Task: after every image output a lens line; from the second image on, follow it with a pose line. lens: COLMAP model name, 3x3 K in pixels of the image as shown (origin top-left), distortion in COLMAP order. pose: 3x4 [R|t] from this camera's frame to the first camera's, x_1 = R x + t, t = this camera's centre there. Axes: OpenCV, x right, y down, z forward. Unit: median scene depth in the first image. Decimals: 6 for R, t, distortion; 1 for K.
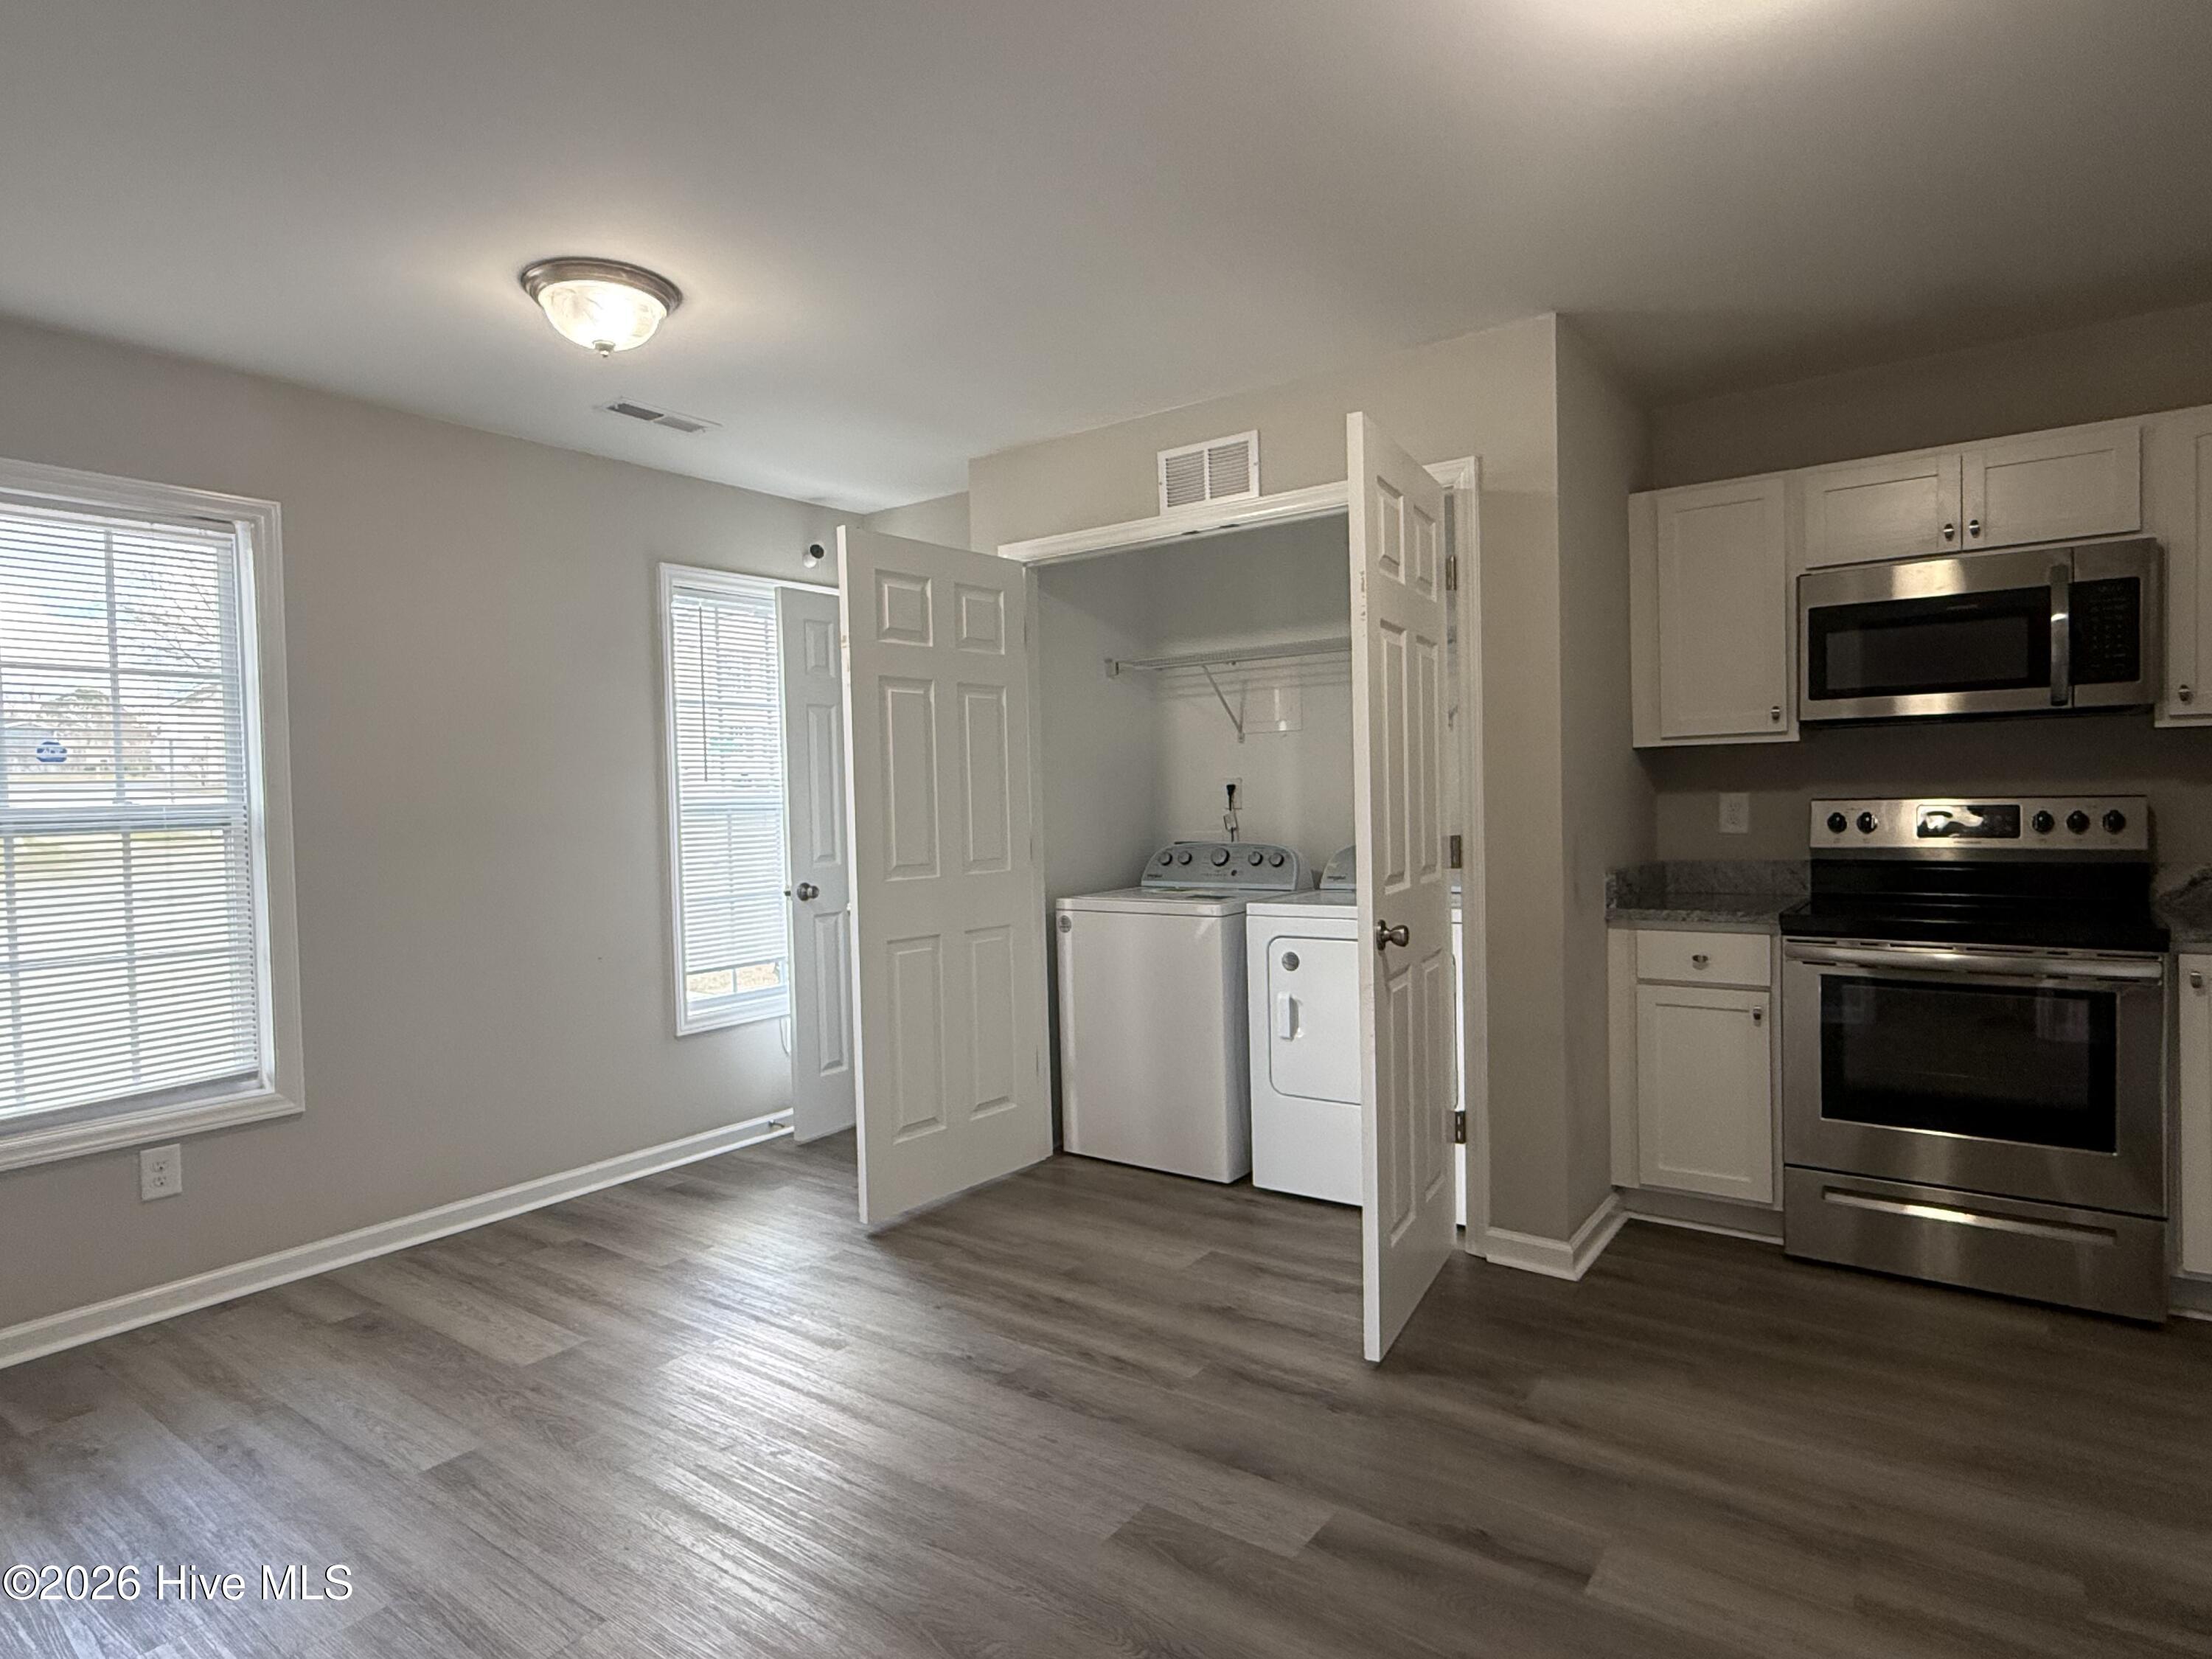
lens RADIAL K [[1199.6, 0, 1098.3], [0, 1199.6, 833.7], [0, 0, 1]] dist [-0.003397, -0.000504]
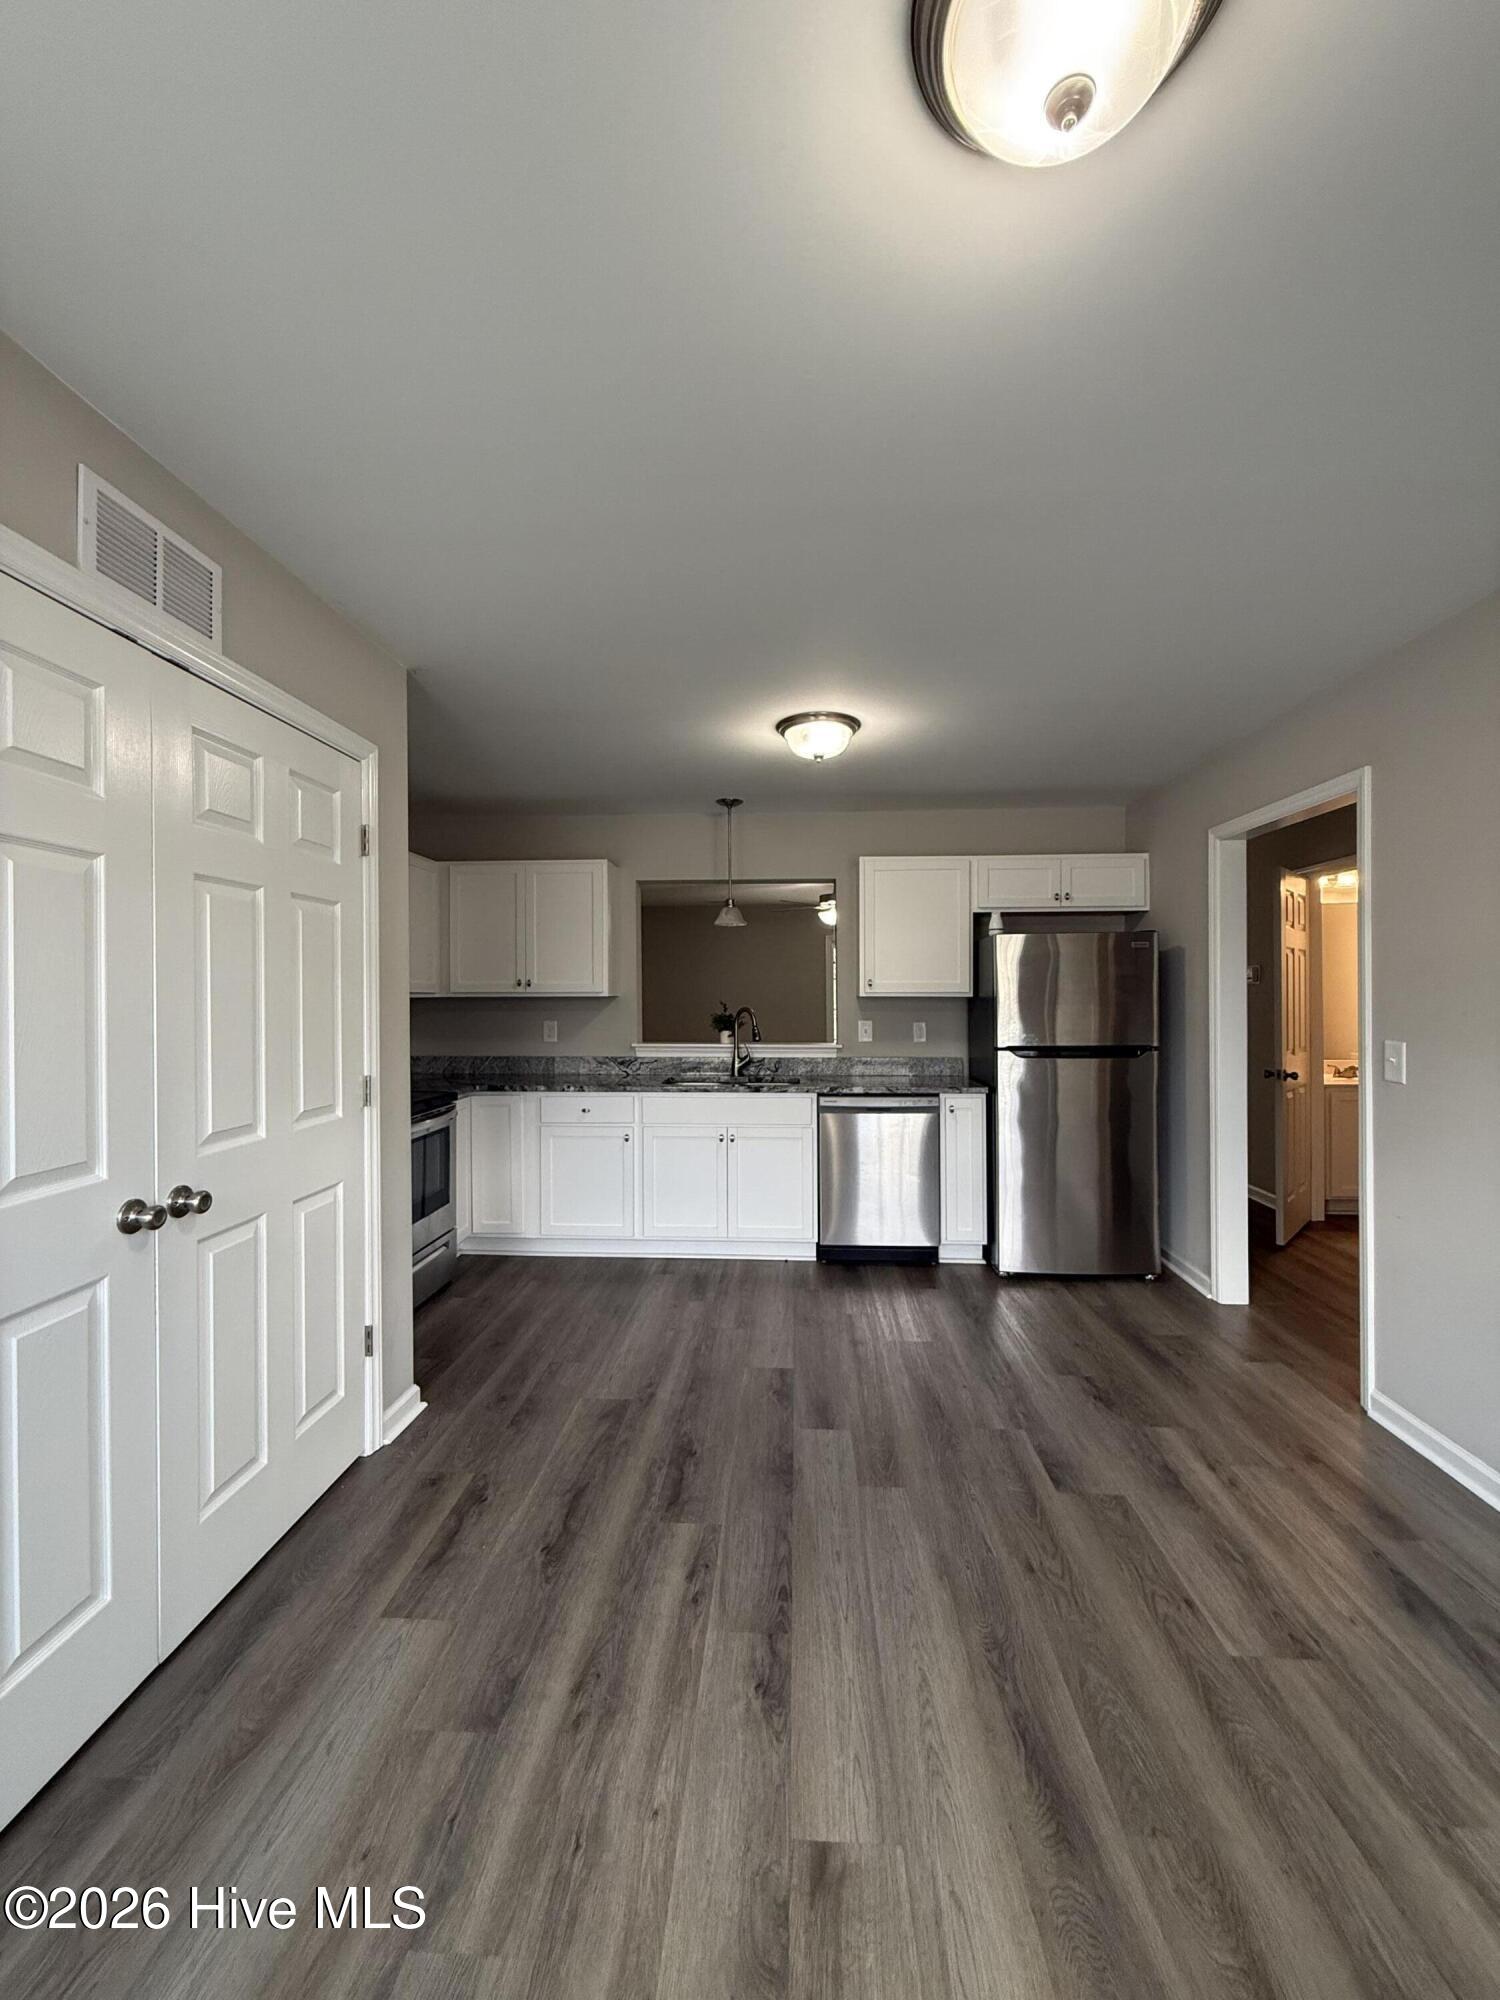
lens RADIAL K [[790.0, 0, 750.0], [0, 790.0, 1000.0], [0, 0, 1]] dist [-0.000999, 0.000084]
pose [[-0.535732, 0.025480, 0.844003, -0.461901], [0.046470, 0.998919, -0.000660, -0.047077], [-0.843108, 0.038867, -0.536337, 0.993652]]
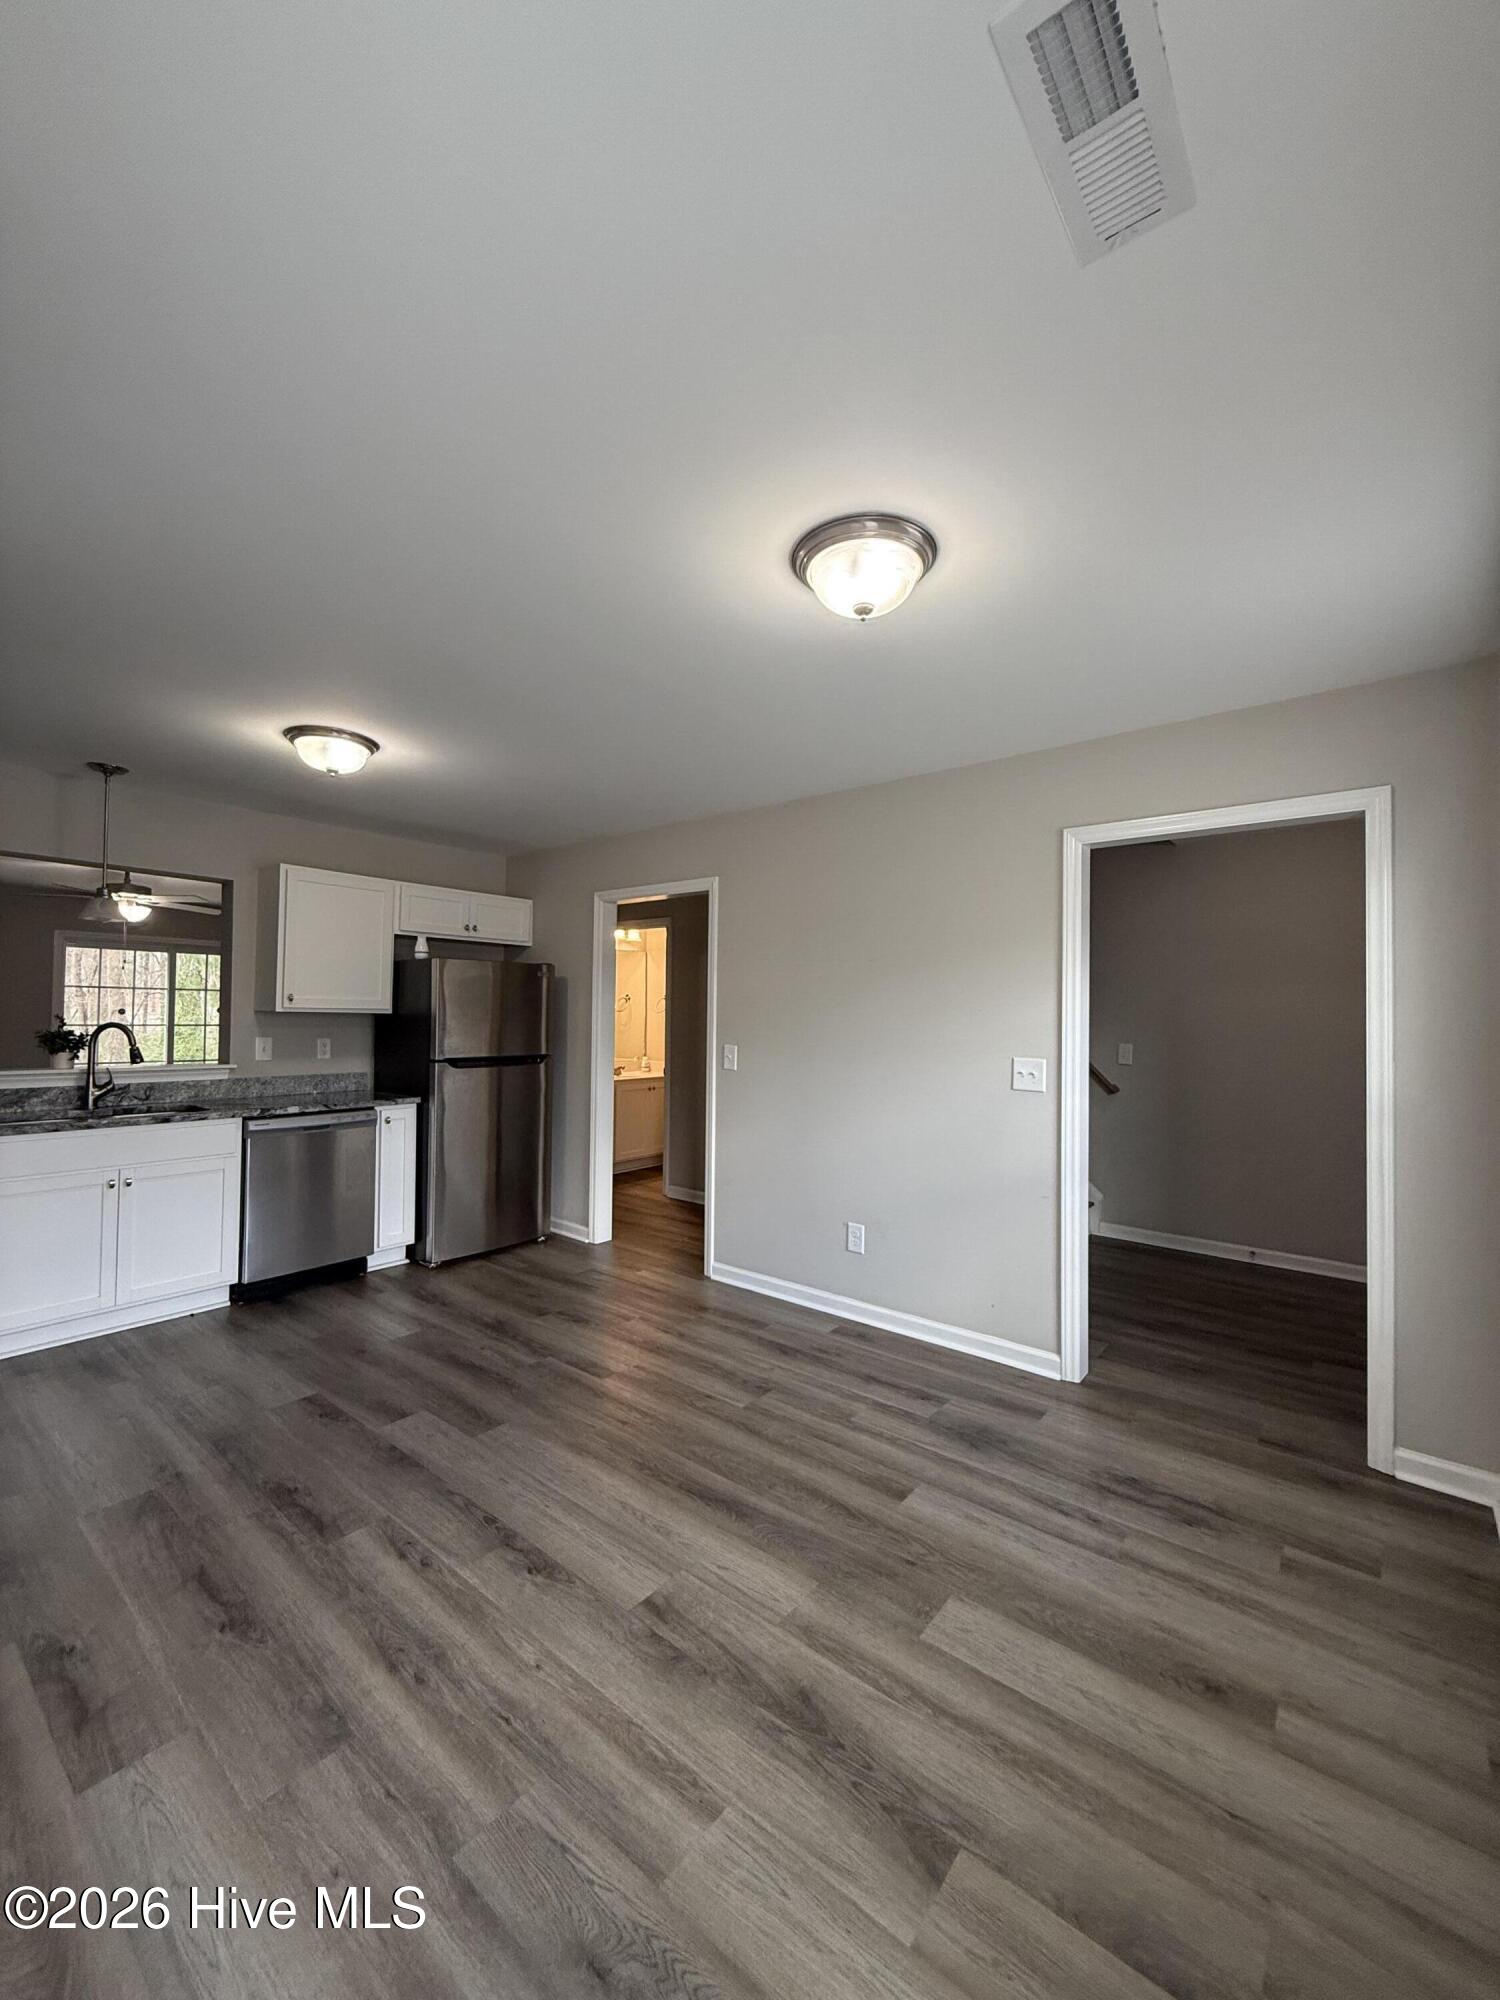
lens RADIAL K [[799.4, 0, 735.1], [0, 799.4, 1005.0], [0, 0, 1]] dist [0.002124, 0.000584]
pose [[-0.997593, 0.015247, 0.067644, -0.268387], [0.016455, 0.999714, 0.017341, -0.064041], [-0.067361, 0.018412, -0.997559, 1.304921]]
